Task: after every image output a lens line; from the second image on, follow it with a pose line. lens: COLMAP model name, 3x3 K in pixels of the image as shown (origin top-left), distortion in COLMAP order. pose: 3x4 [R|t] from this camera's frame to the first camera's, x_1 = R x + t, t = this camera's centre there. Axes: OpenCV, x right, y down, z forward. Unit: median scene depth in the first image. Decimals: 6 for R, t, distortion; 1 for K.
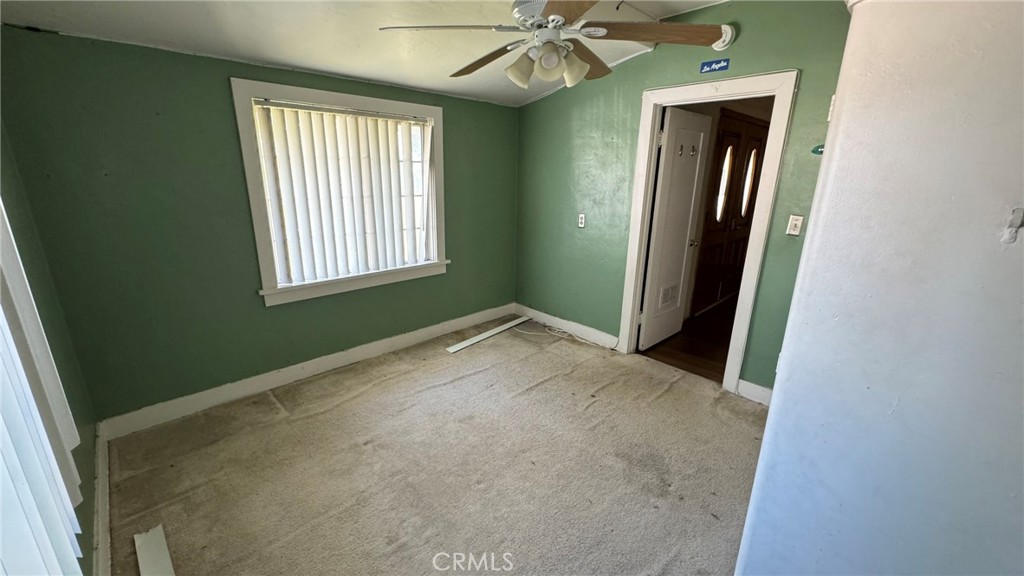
lens RADIAL K [[407.8, 0, 510.4], [0, 407.8, 289.2], [0, 0, 1]] dist [0.003348, 0.000180]
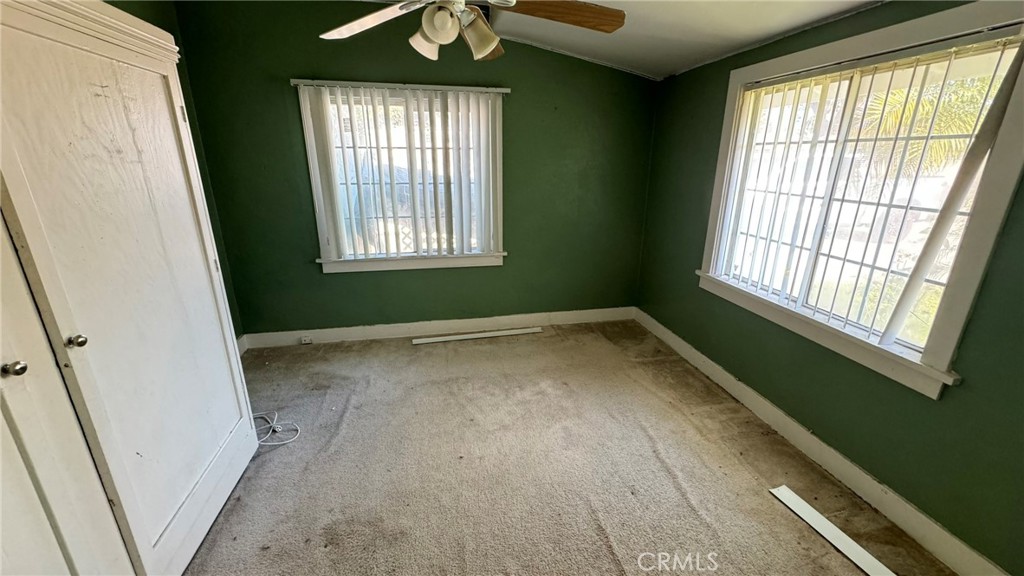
lens RADIAL K [[407.8, 0, 516.3], [0, 407.8, 288.7], [0, 0, 1]] dist [0.003348, 0.000180]
pose [[-0.542144, 0.239537, -0.805420, 0.505851], [-0.247408, 0.870515, 0.425432, -0.277312], [0.803037, 0.429913, -0.412681, 1.006994]]
